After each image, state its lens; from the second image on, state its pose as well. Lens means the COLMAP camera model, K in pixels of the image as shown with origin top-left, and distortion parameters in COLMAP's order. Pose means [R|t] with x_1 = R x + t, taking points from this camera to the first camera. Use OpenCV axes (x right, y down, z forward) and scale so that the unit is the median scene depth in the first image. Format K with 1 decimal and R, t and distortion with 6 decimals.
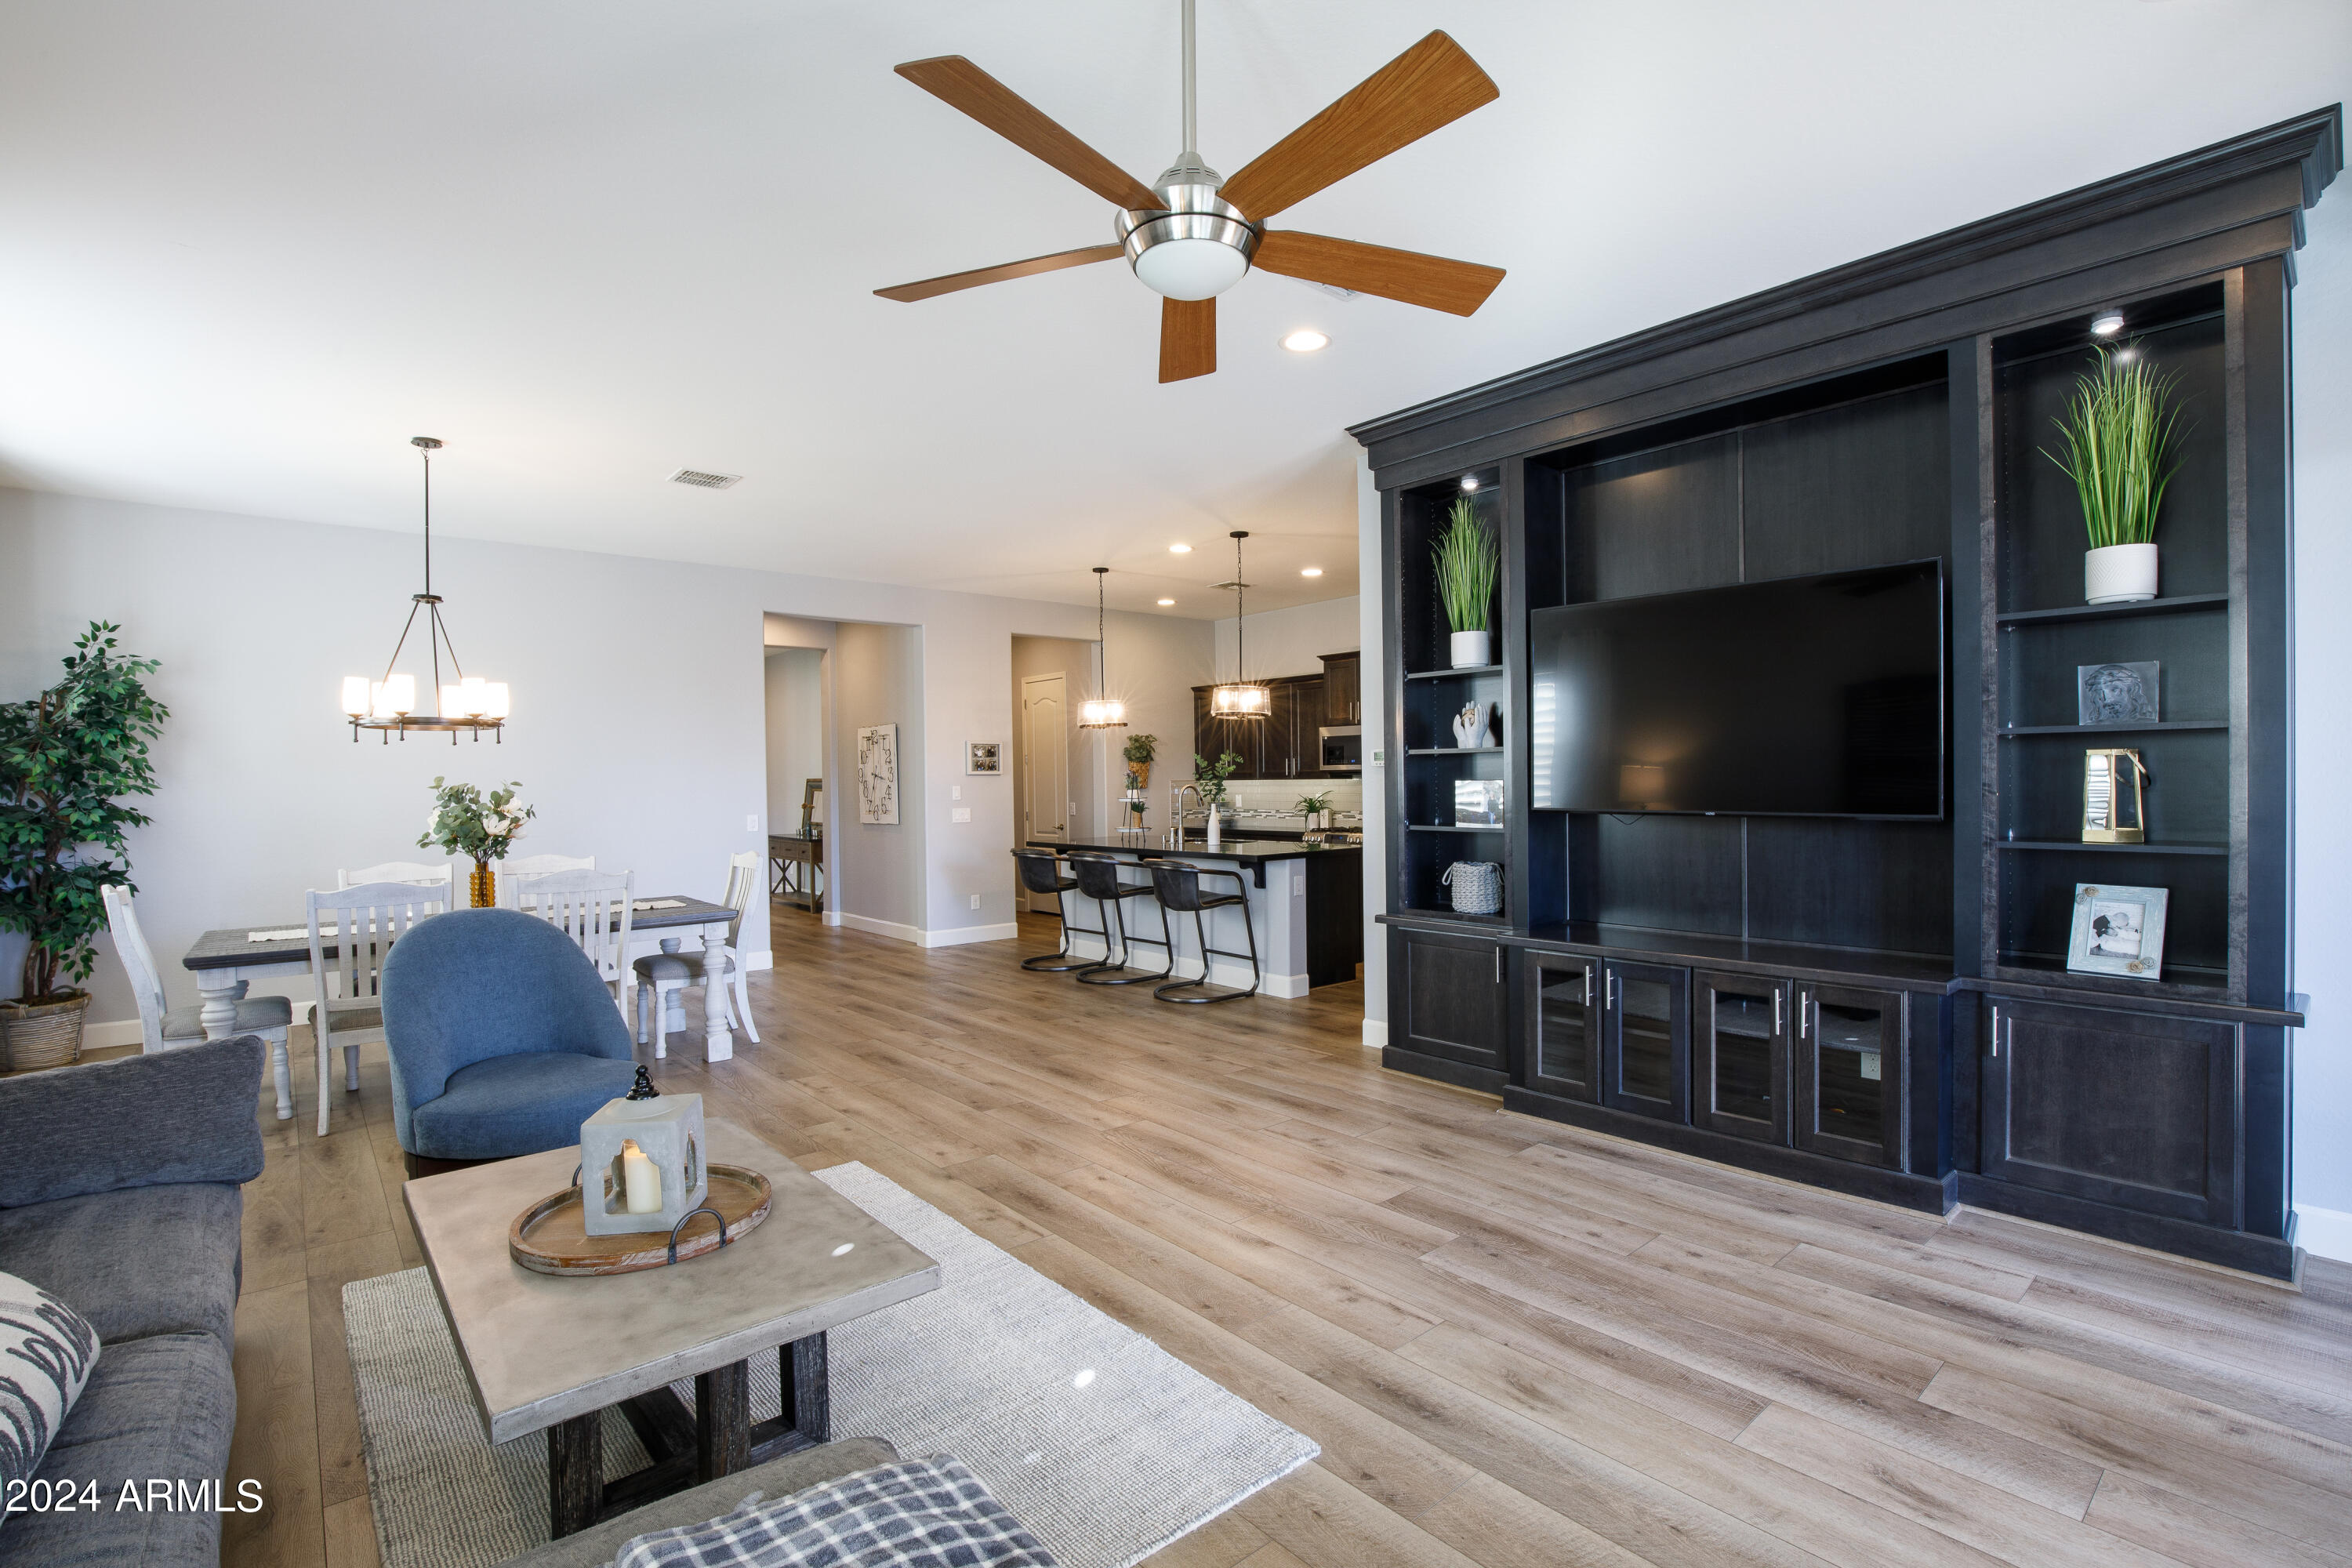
lens RADIAL K [[1075.3, 0, 1176.0], [0, 1075.3, 784.0], [0, 0, 1]] dist [-0.020015, 0.000239]
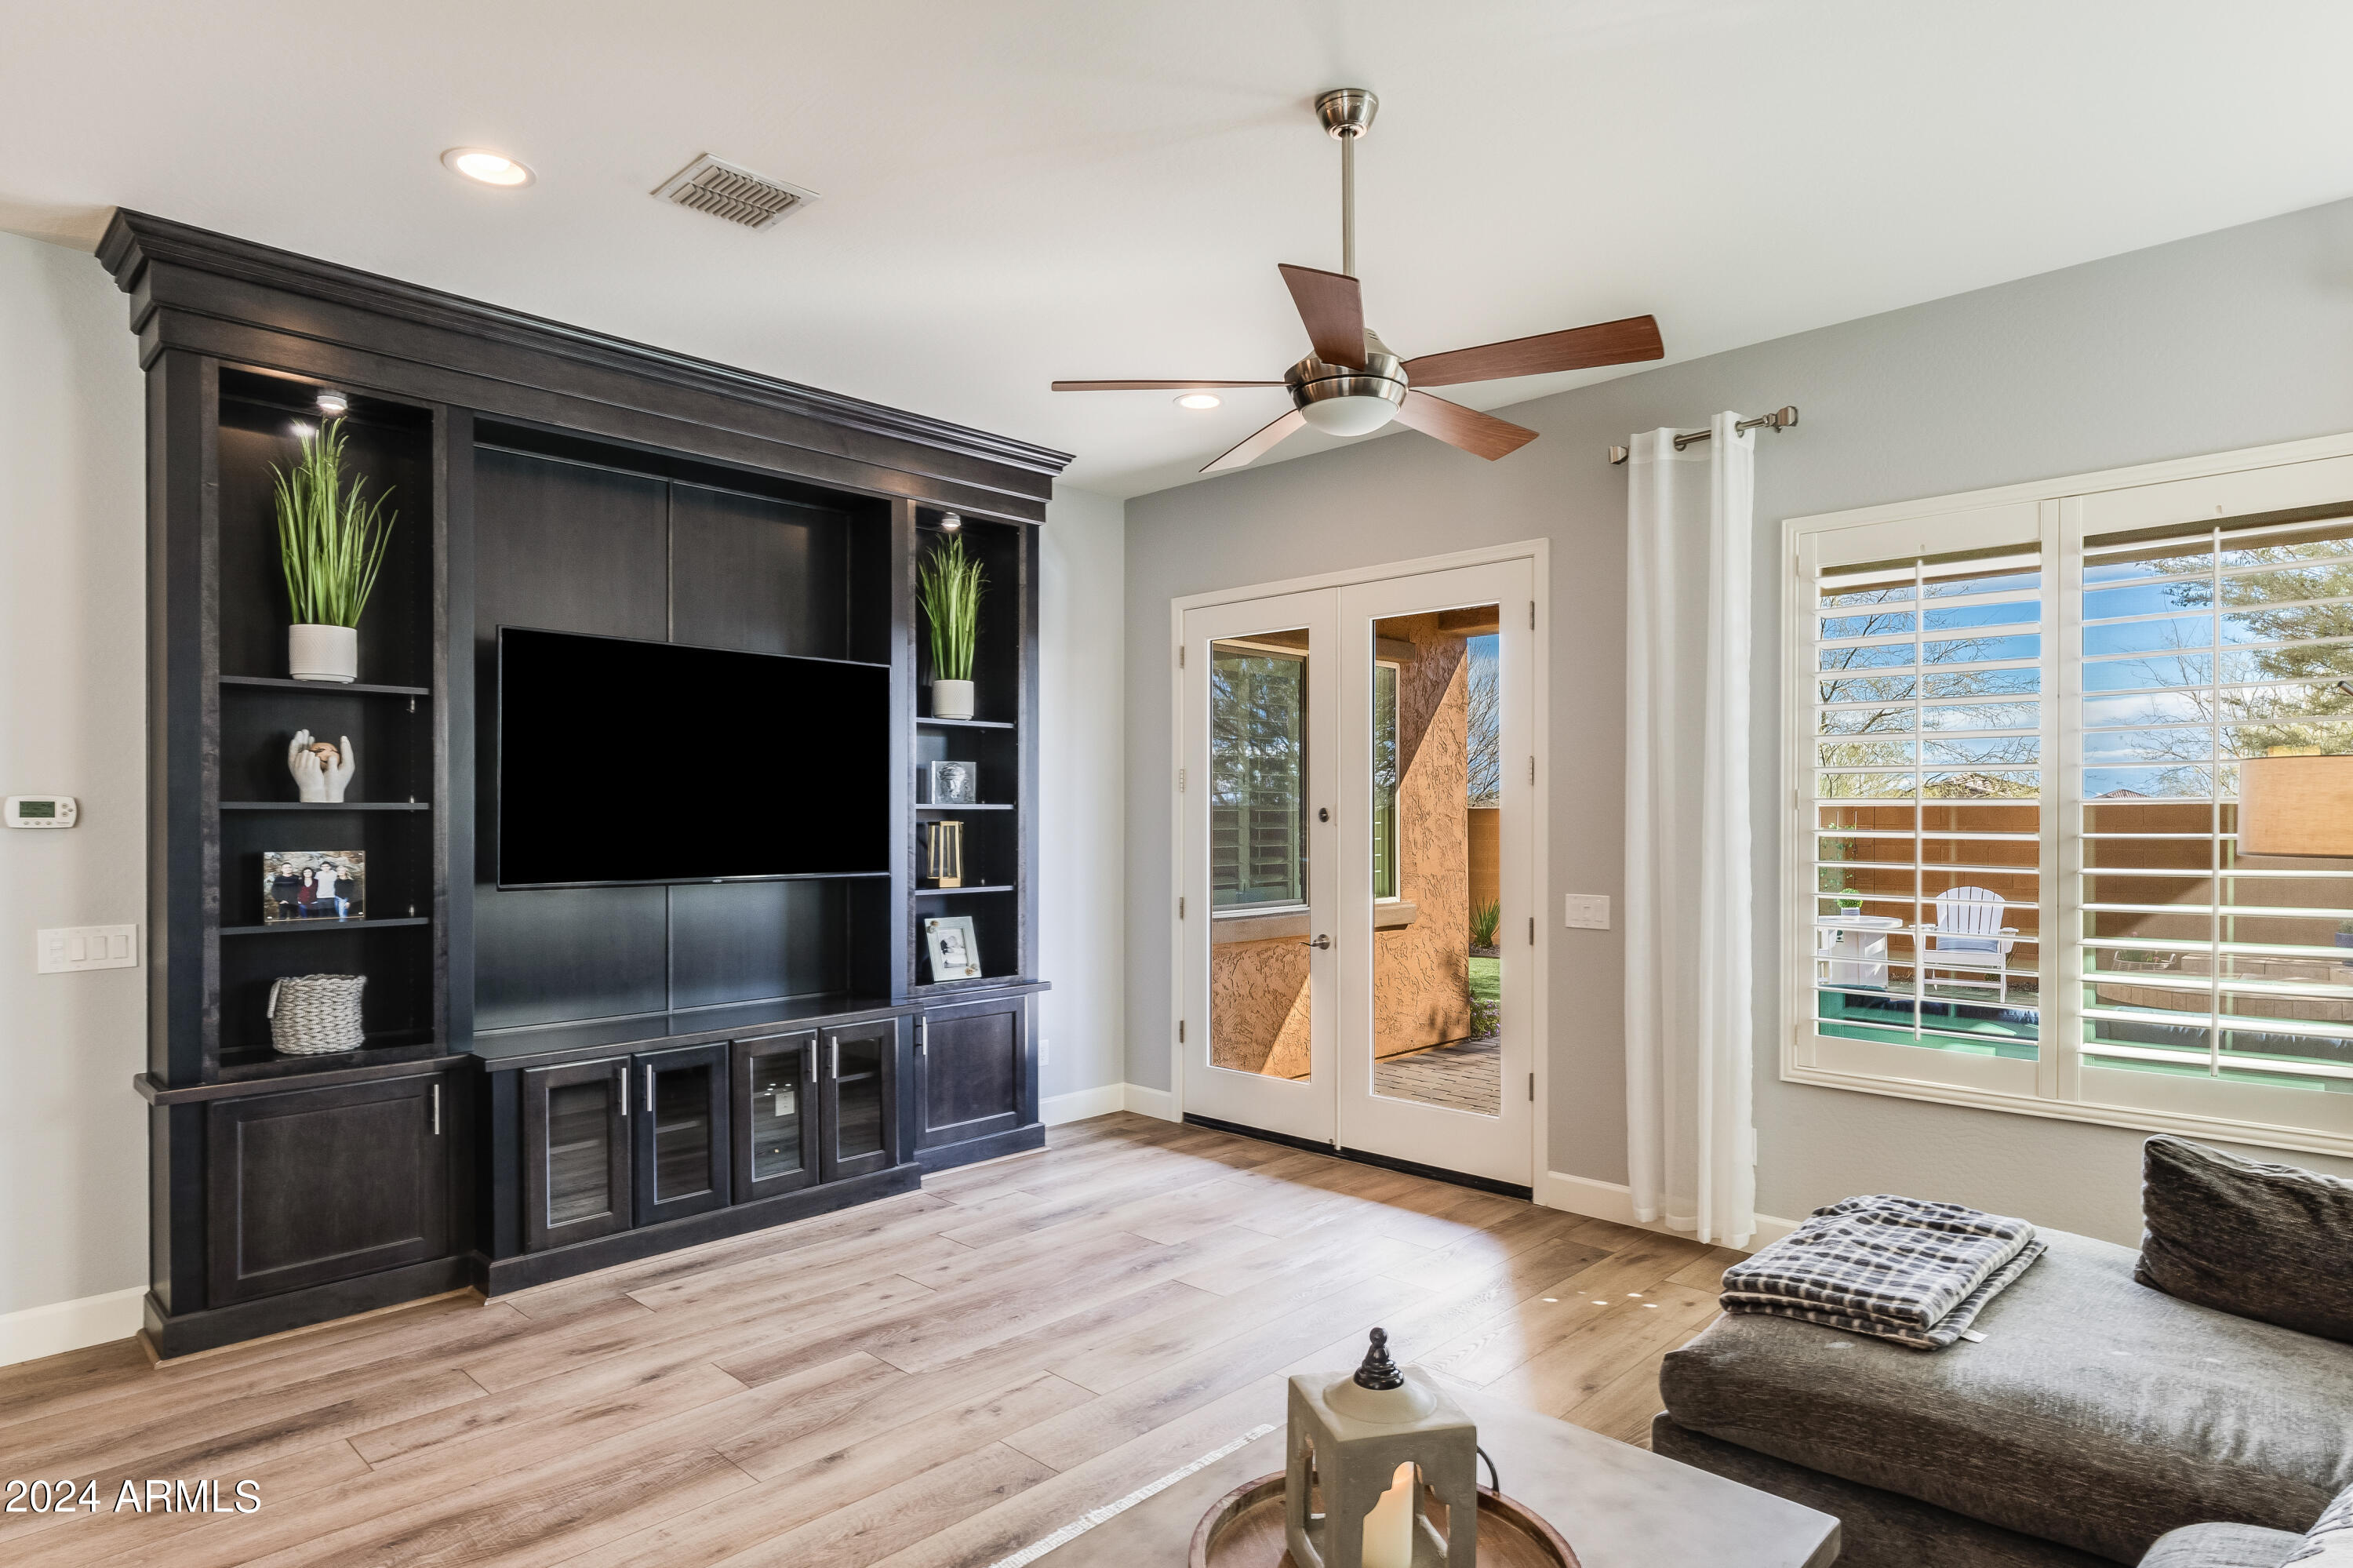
lens RADIAL K [[1311.4, 0, 1177.5], [0, 1311.4, 825.0], [0, 0, 1]] dist [0.000407, 0.000593]
pose [[-0.096115, 0.010267, 0.995317, -0.830810], [0.013501, 0.999868, -0.009010, -0.007382], [-0.995279, 0.012572, -0.096241, 0.803562]]
